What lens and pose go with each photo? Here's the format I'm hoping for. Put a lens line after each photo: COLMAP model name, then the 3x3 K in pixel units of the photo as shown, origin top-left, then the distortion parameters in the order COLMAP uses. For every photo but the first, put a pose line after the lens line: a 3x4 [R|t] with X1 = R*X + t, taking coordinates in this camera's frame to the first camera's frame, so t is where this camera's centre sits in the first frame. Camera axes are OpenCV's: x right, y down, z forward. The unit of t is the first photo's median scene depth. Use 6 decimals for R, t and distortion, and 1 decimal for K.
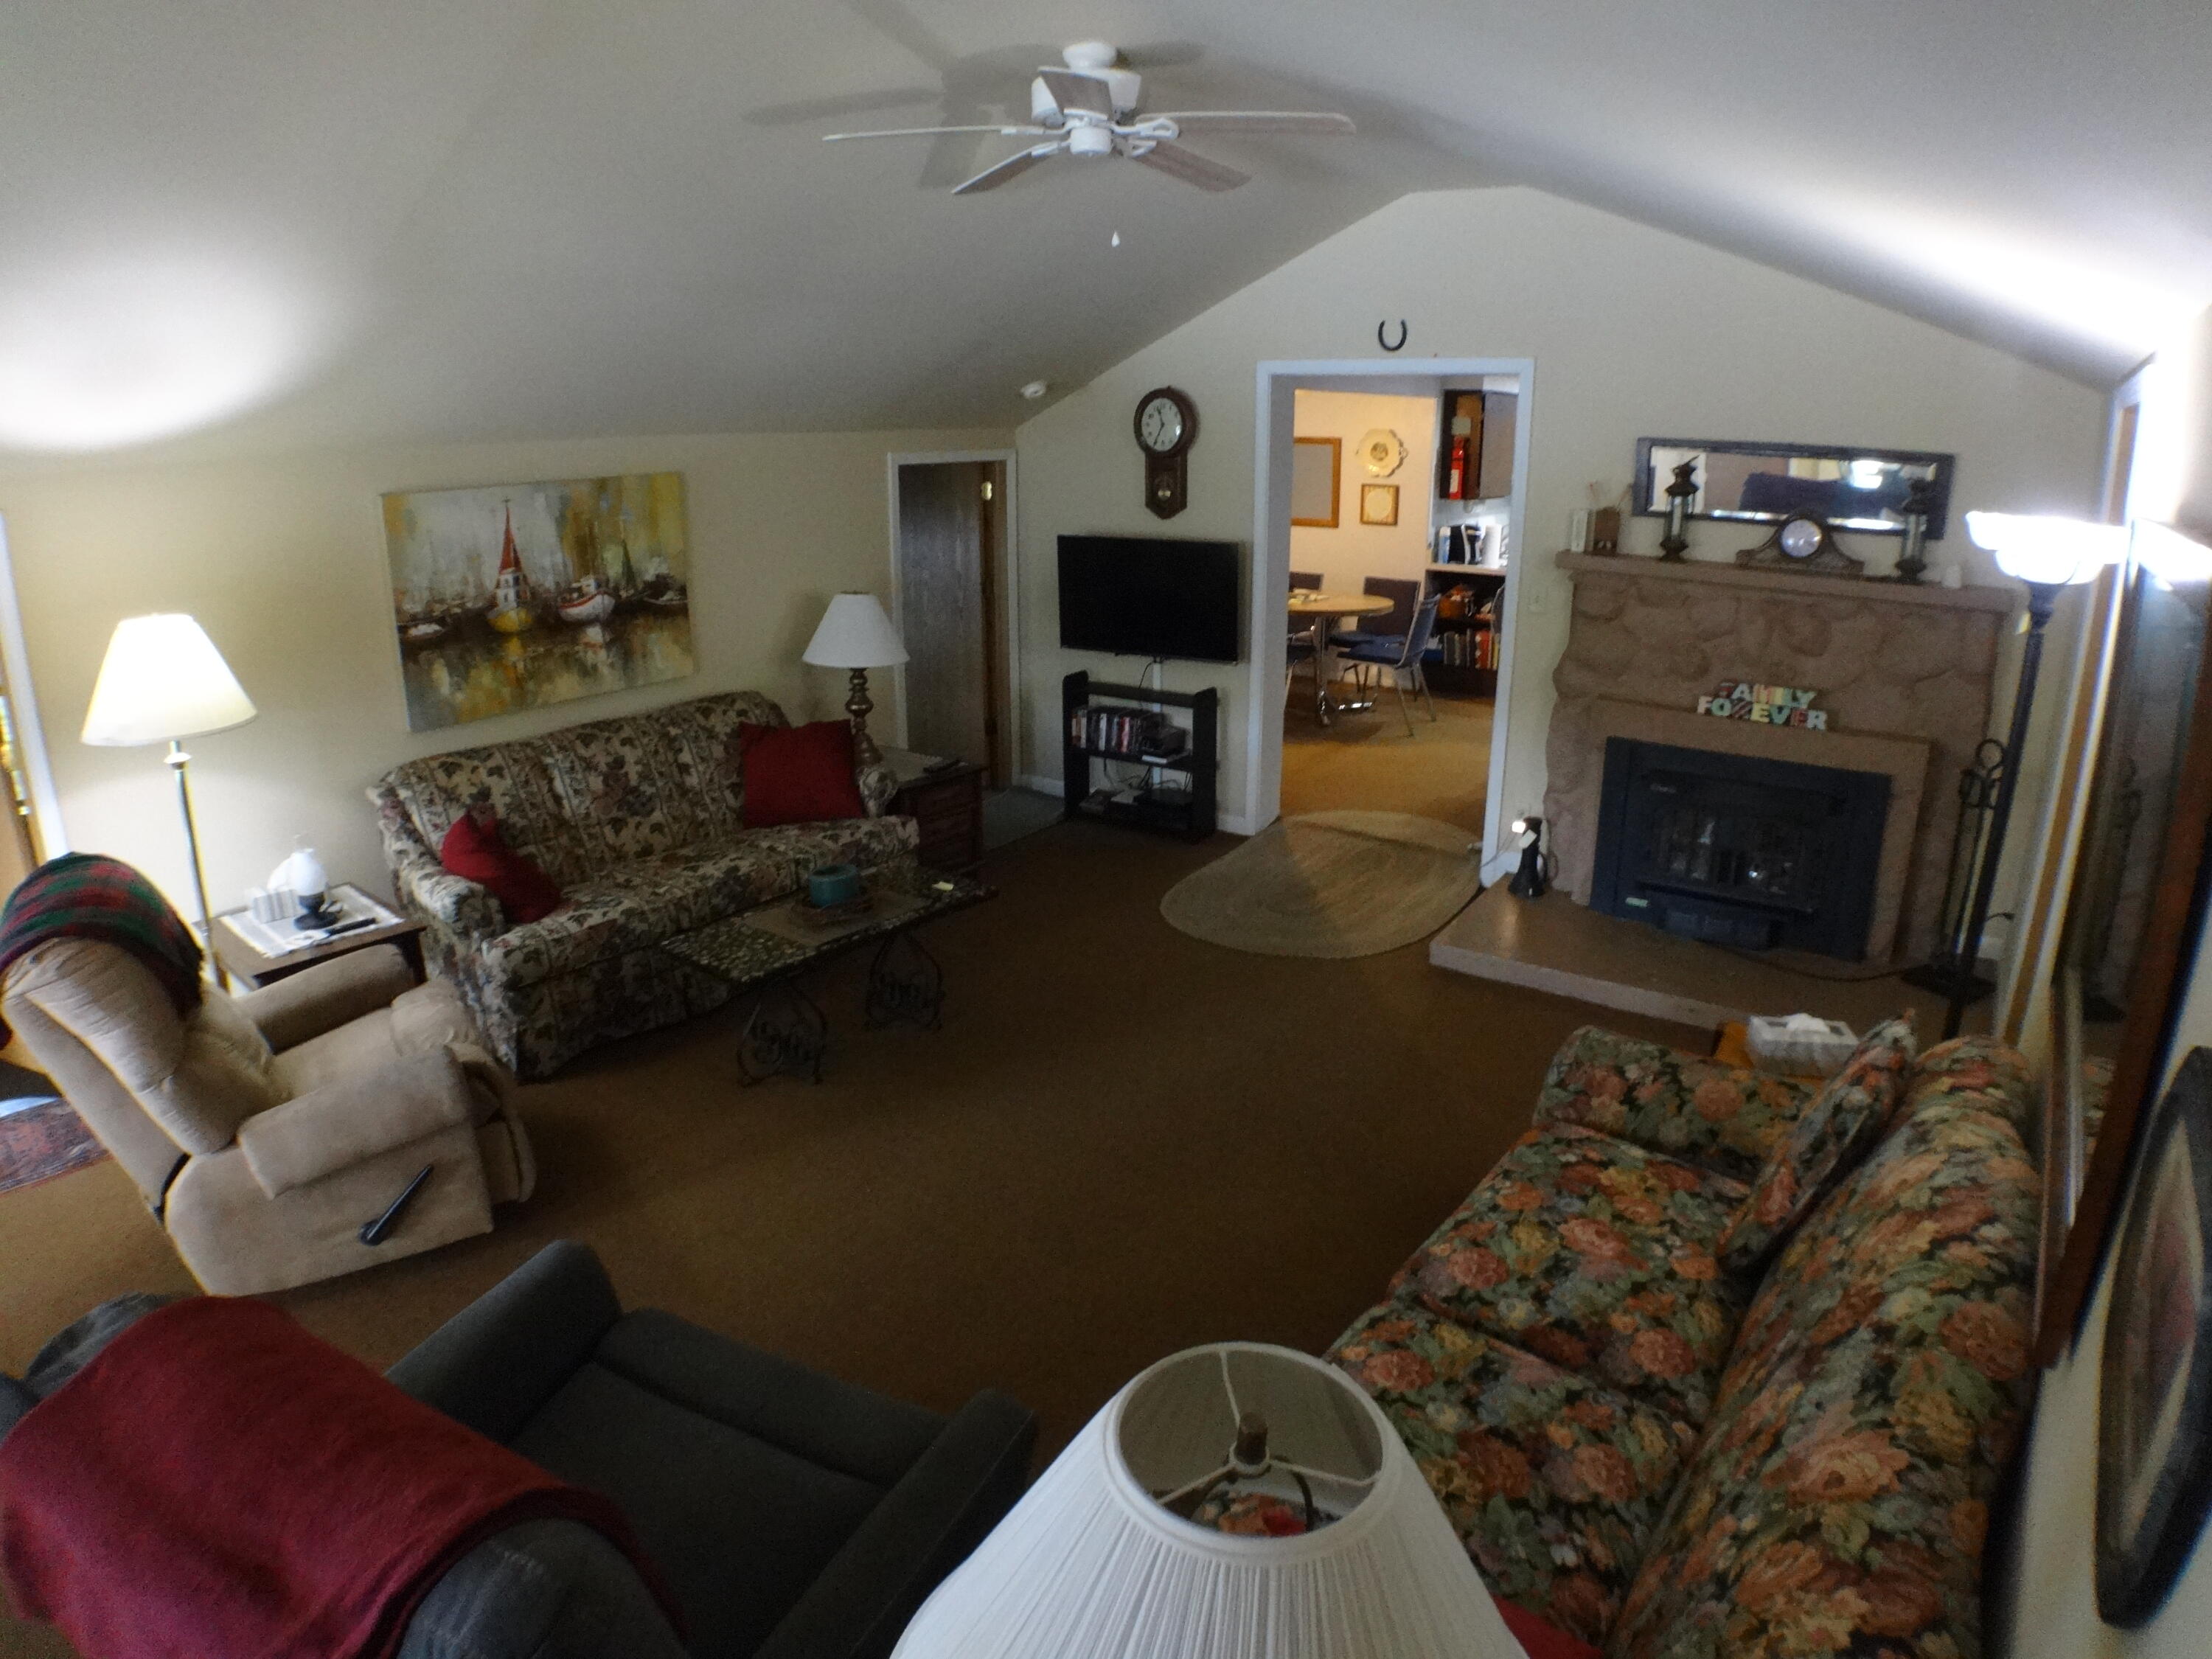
lens RADIAL K [[1295.1, 0, 1107.6], [0, 1295.1, 811.7], [0, 0, 1]] dist [-0.139799, 0.012993]
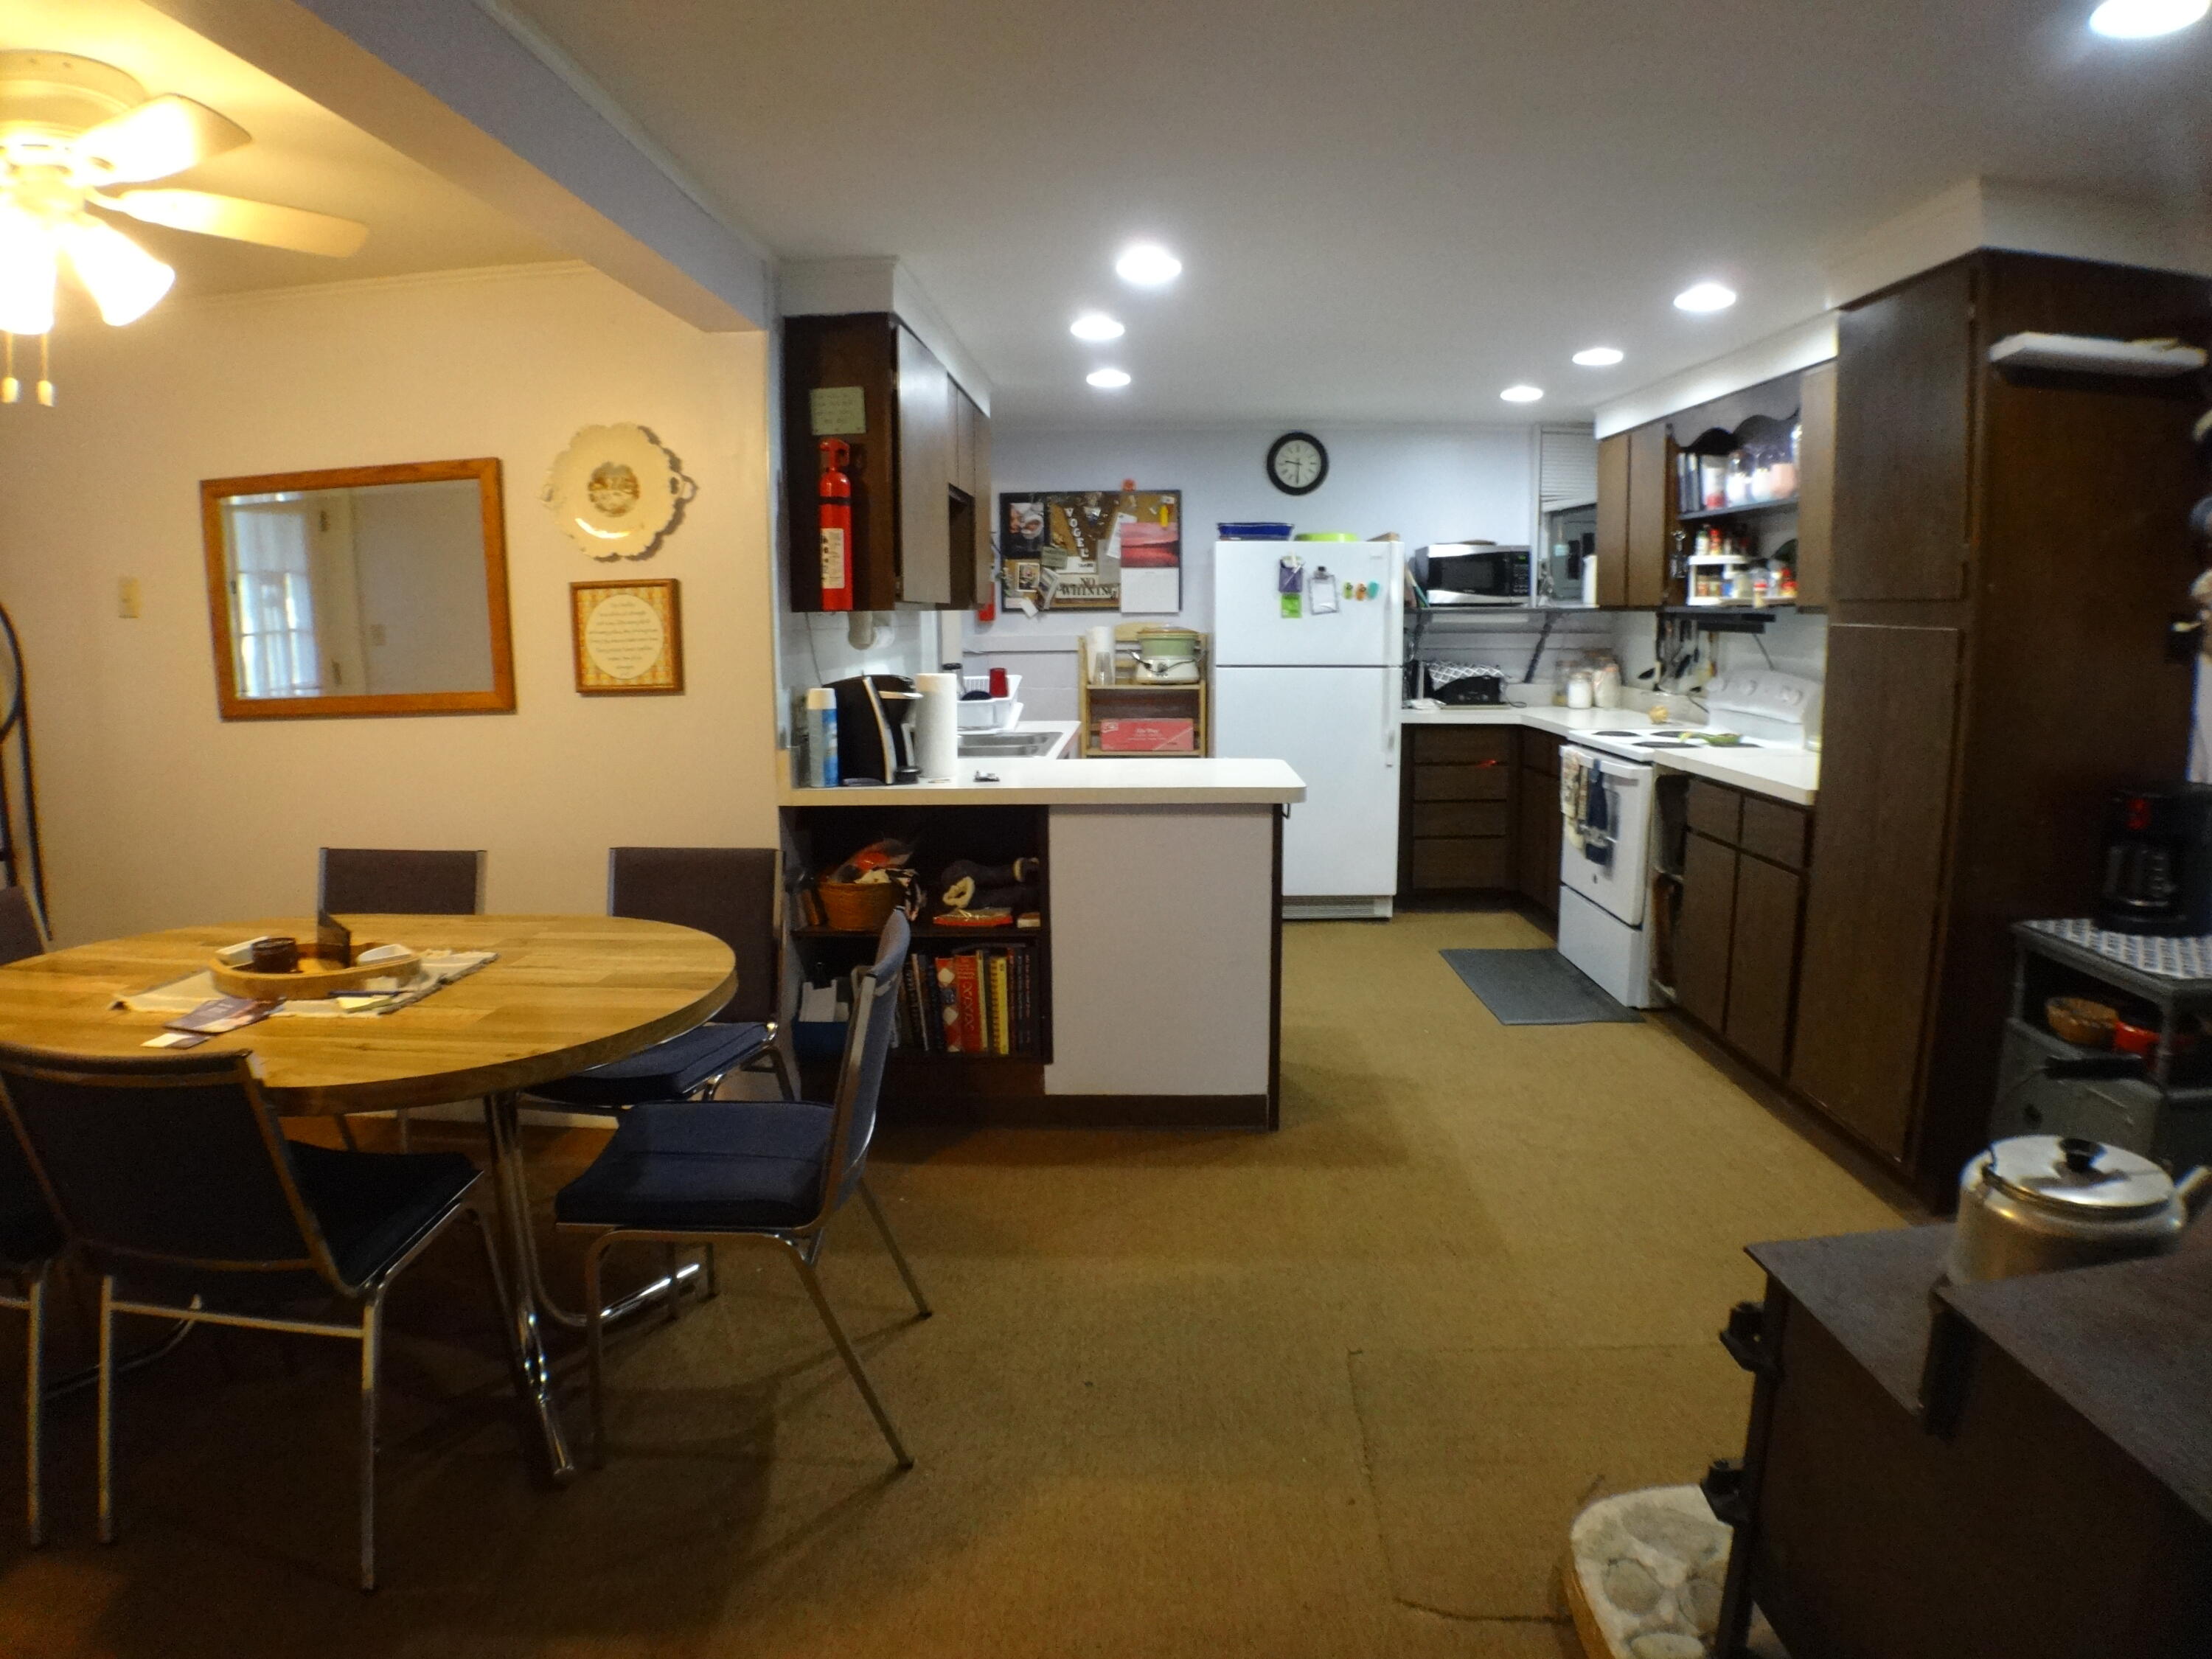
lens RADIAL K [[1295.1, 0, 1091.3], [0, 1295.1, 832.7], [0, 0, 1]] dist [-0.139799, 0.012993]
pose [[0.836855, -0.105219, 0.537217, 0.184844], [0.169970, 0.982795, -0.072283, -0.205211], [-0.520369, 0.151801, 0.840341, 0.945186]]
